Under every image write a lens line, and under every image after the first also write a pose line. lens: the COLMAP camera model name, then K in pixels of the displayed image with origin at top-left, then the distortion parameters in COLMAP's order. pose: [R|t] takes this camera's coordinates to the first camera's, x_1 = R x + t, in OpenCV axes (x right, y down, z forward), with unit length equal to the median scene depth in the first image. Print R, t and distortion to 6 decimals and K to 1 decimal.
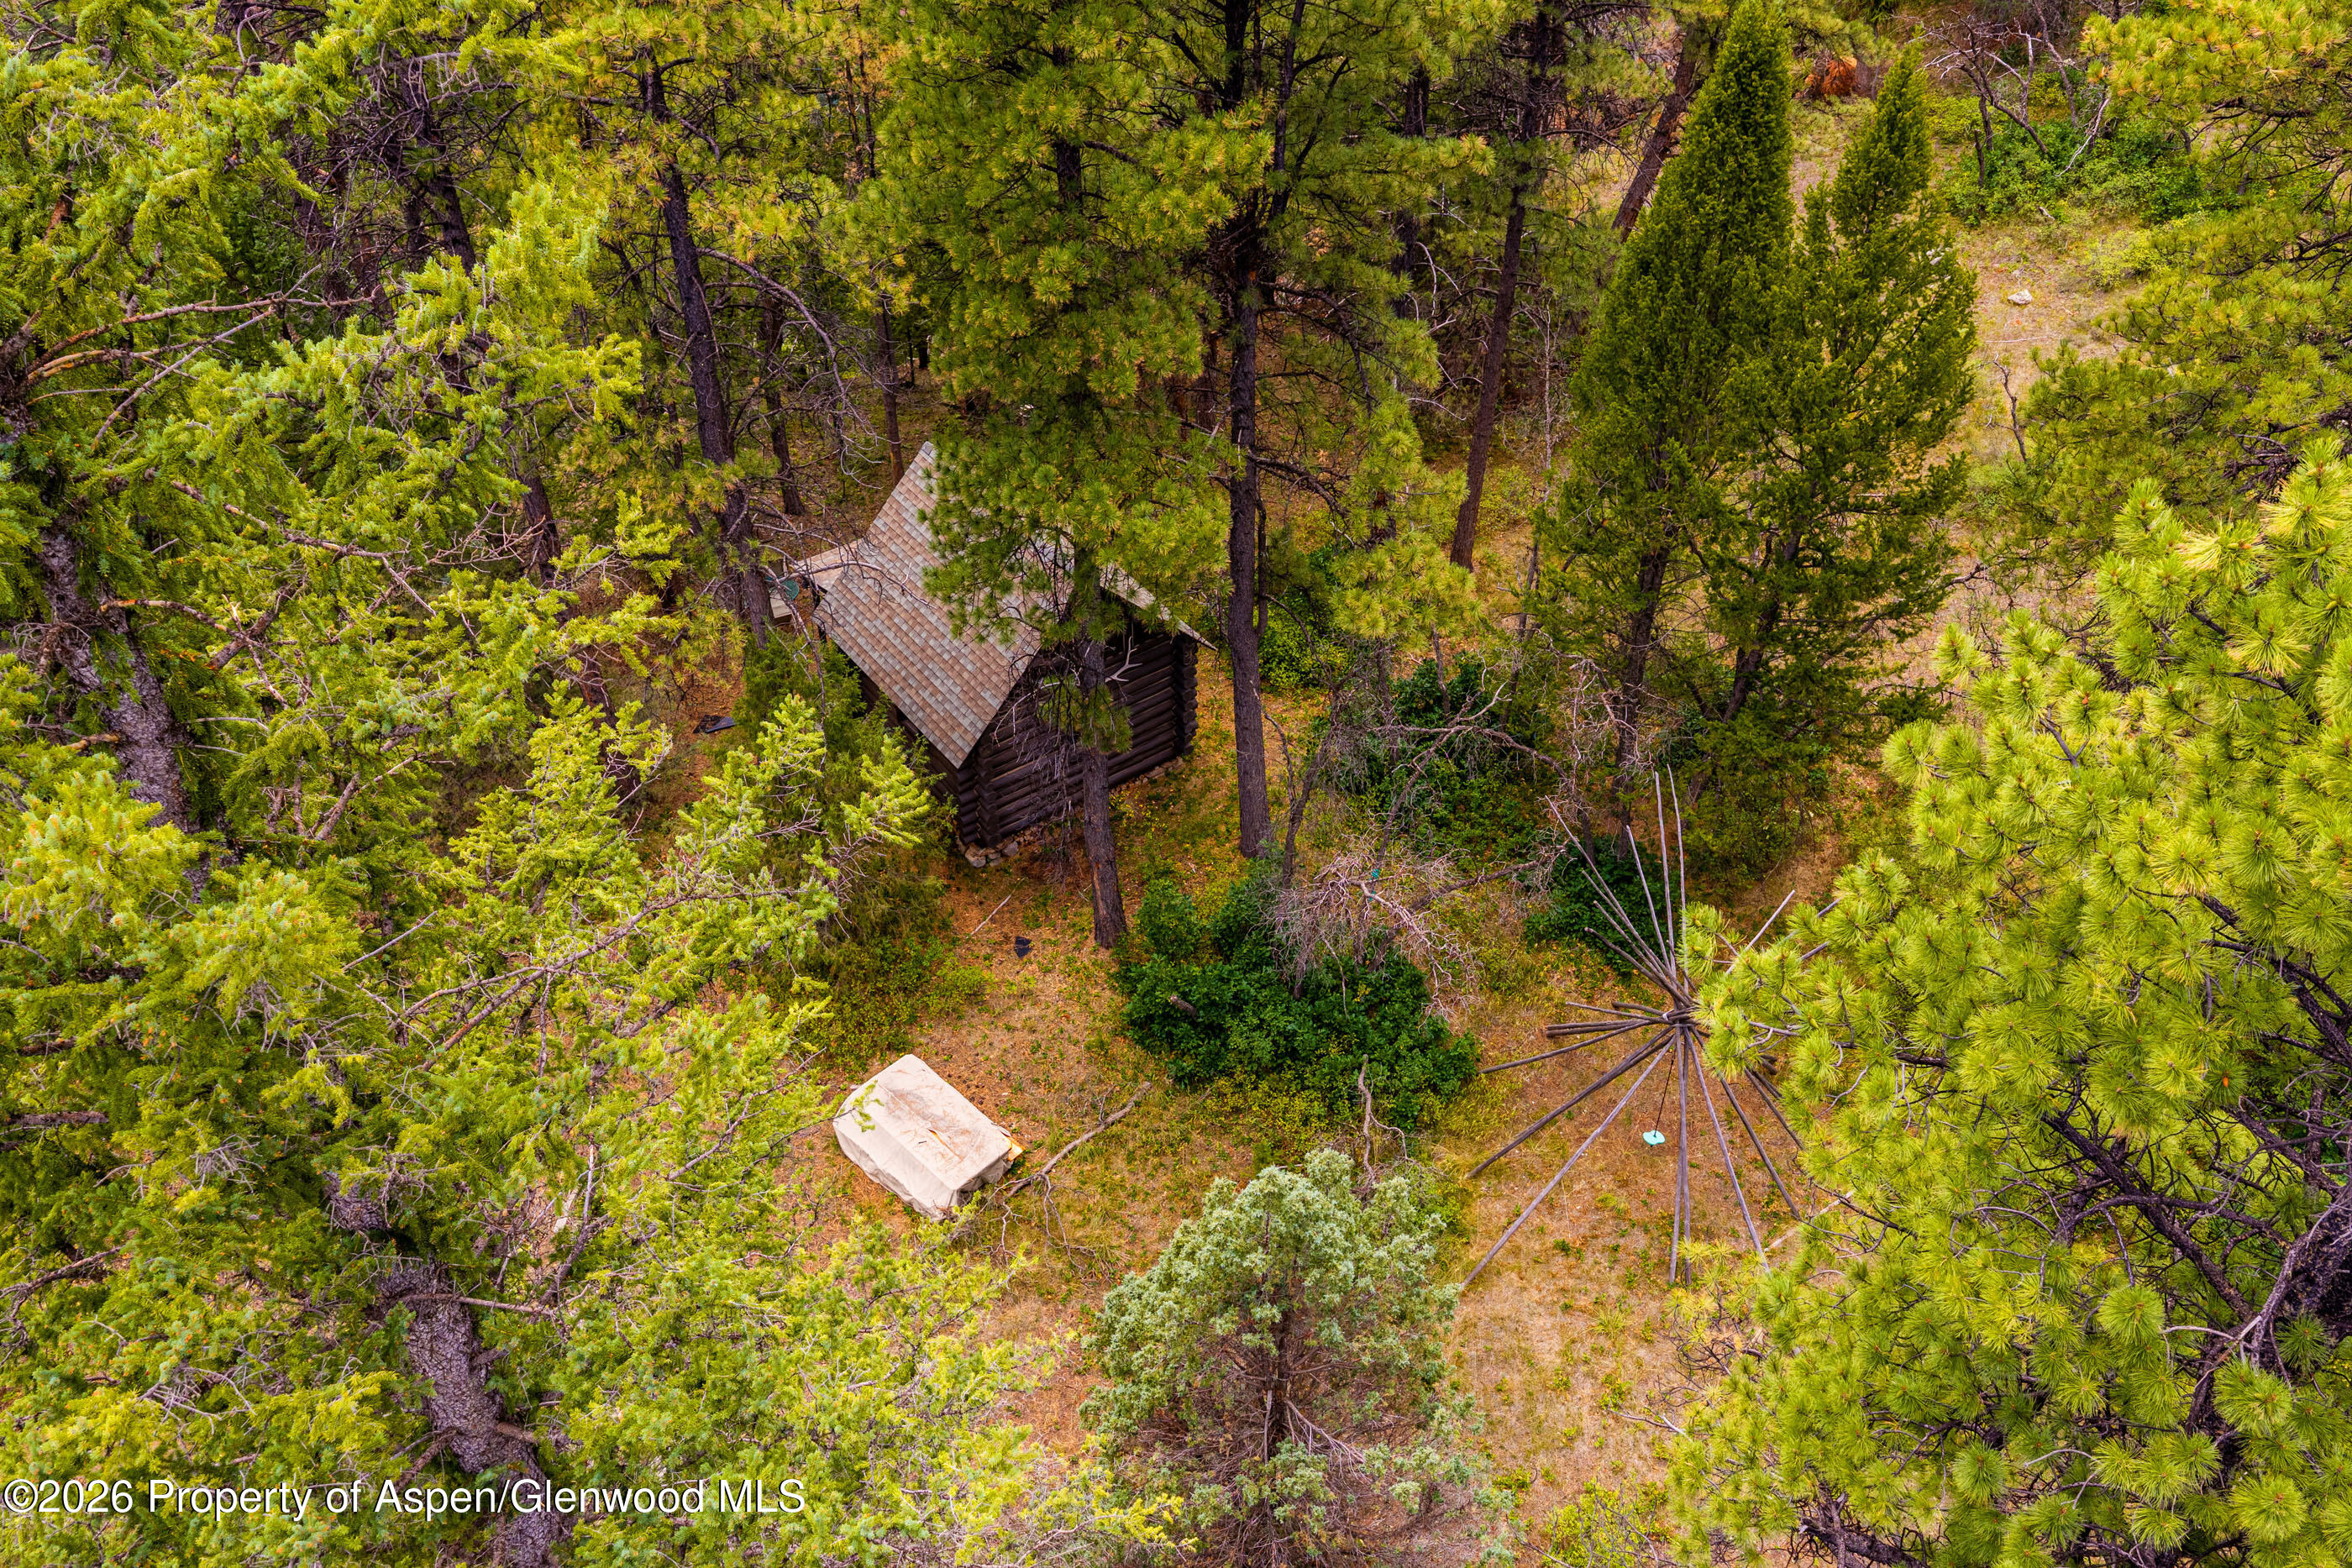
lens RADIAL K [[1930.8, 0, 1177.9], [0, 1930.8, 783.8], [0, 0, 1]] dist [-0.000659, -0.007594]
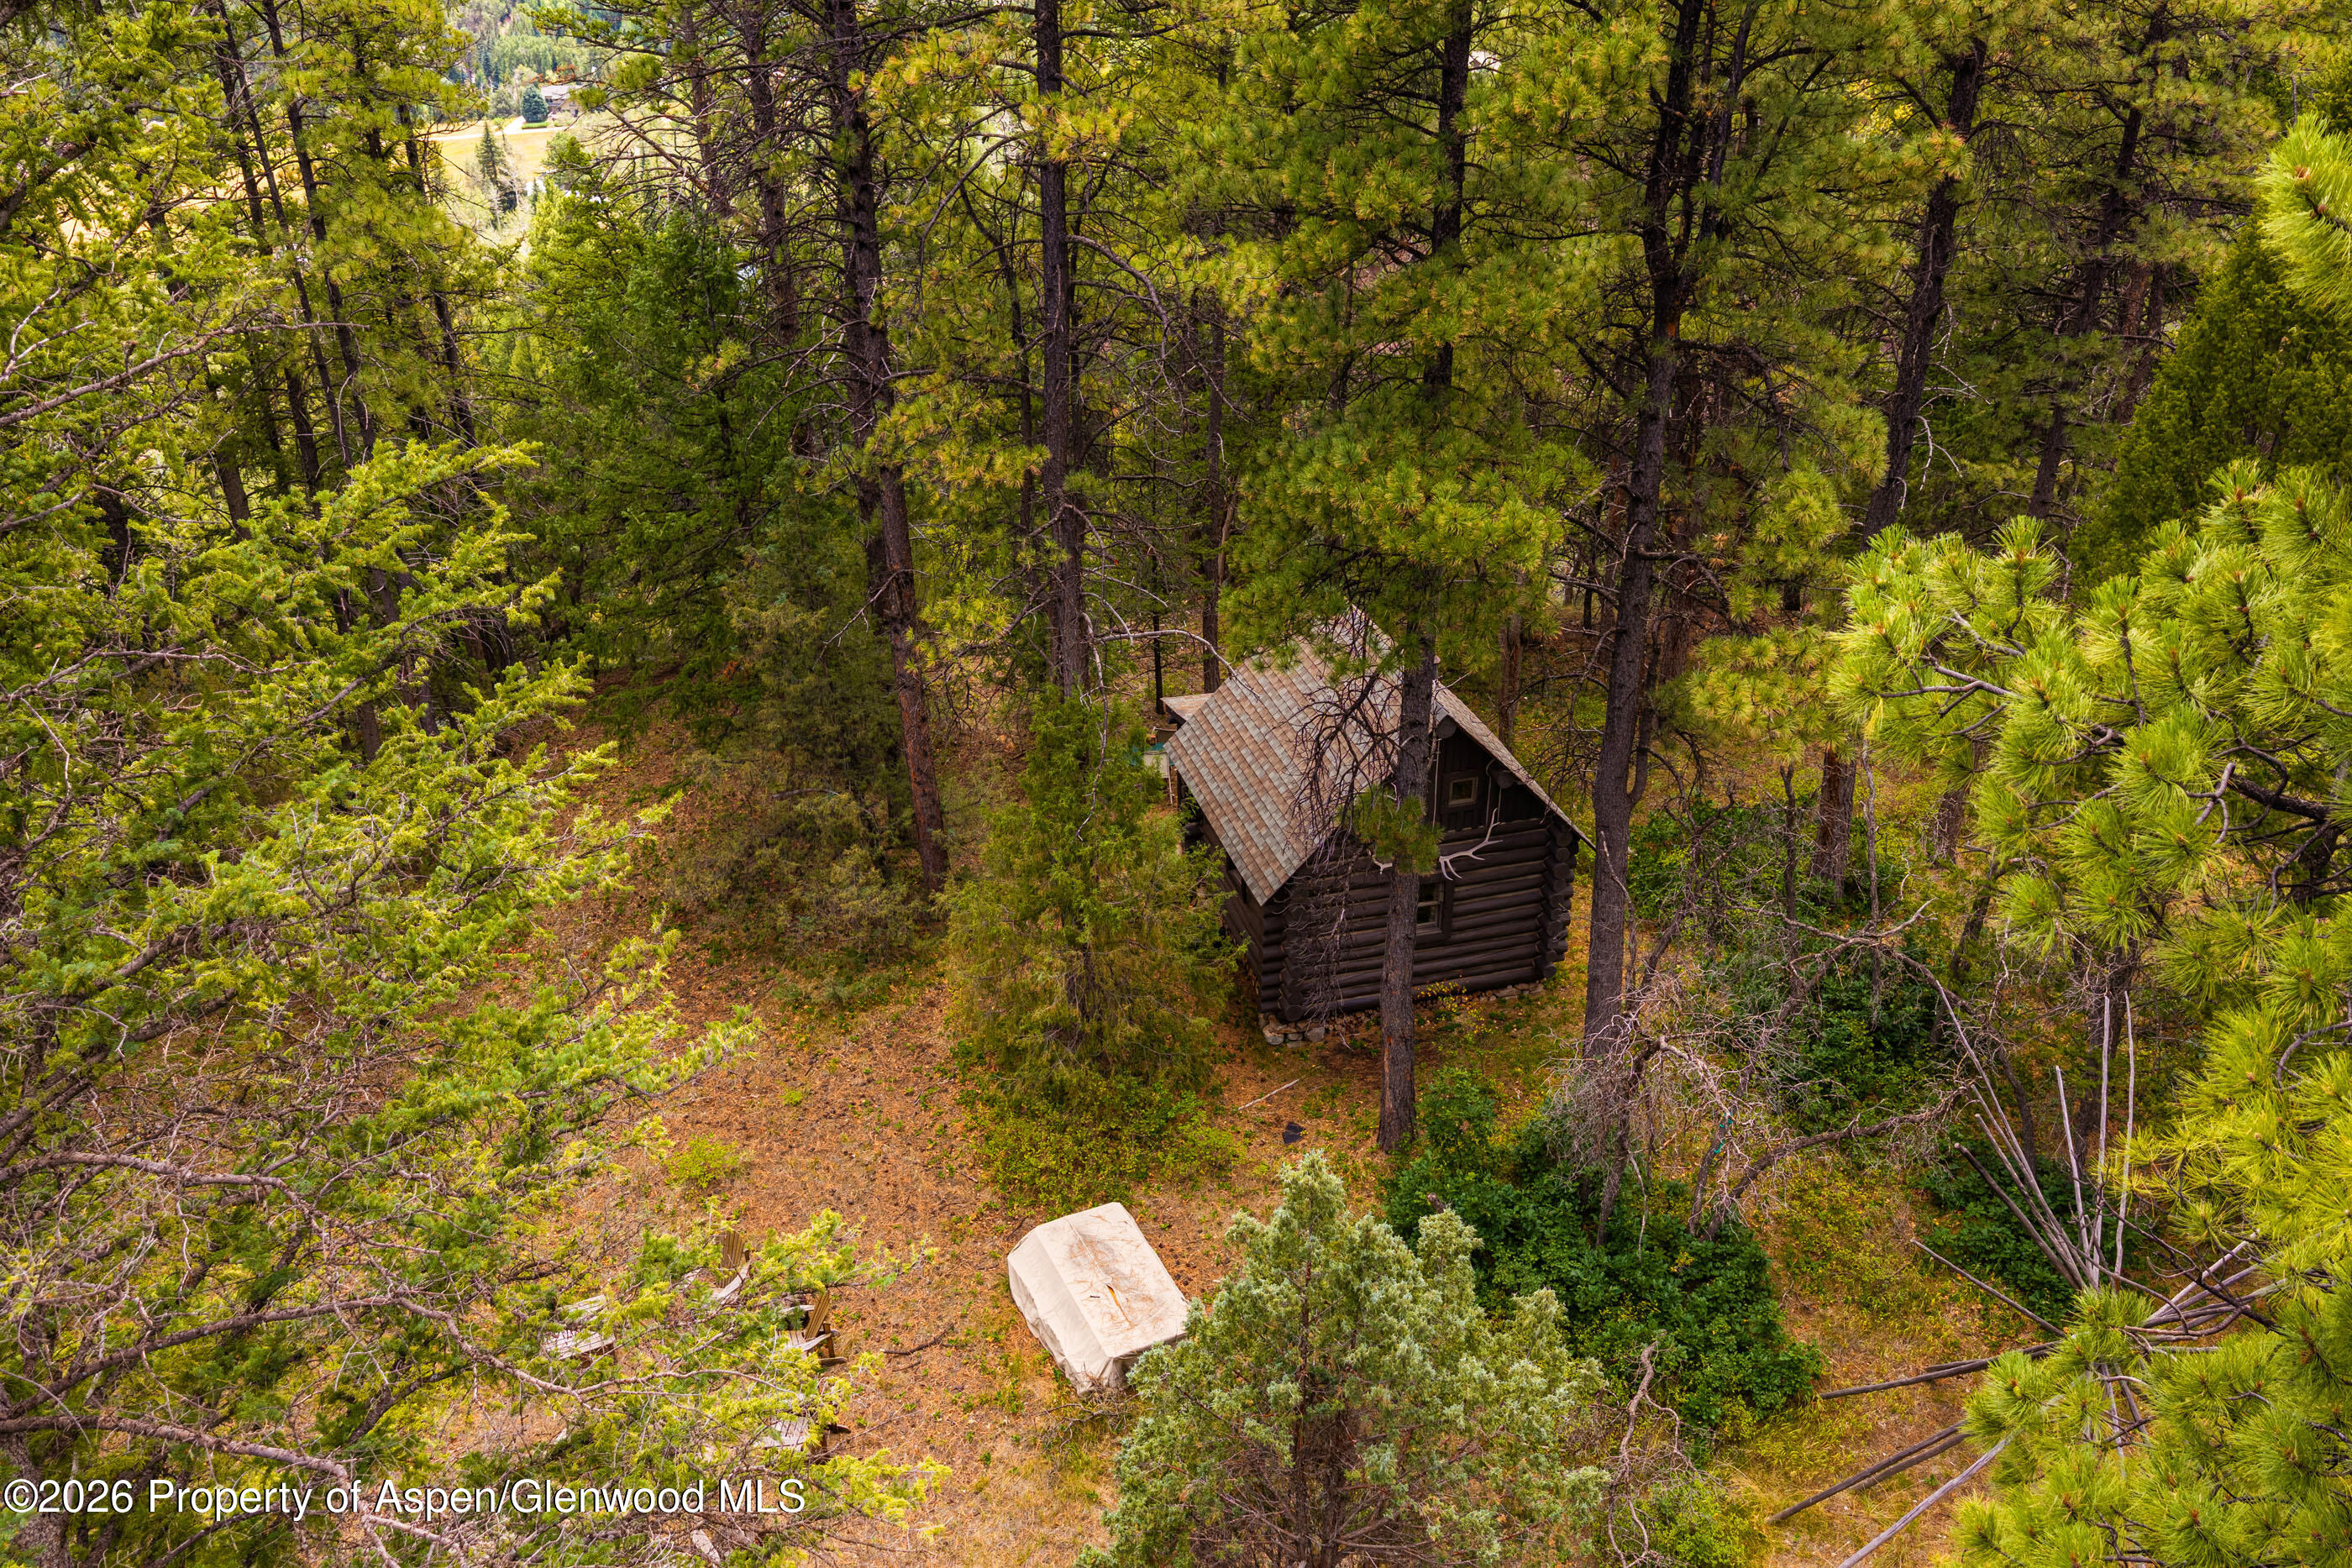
lens RADIAL K [[1930.8, 0, 1173.9], [0, 1930.8, 783.9], [0, 0, 1]] dist [-0.000659, -0.007594]
pose [[0.939765, 0.165813, -0.298912, 0.103752], [-0.230425, 0.953212, -0.195679, 0.123922], [0.252480, 0.252769, 0.934003, 0.174709]]
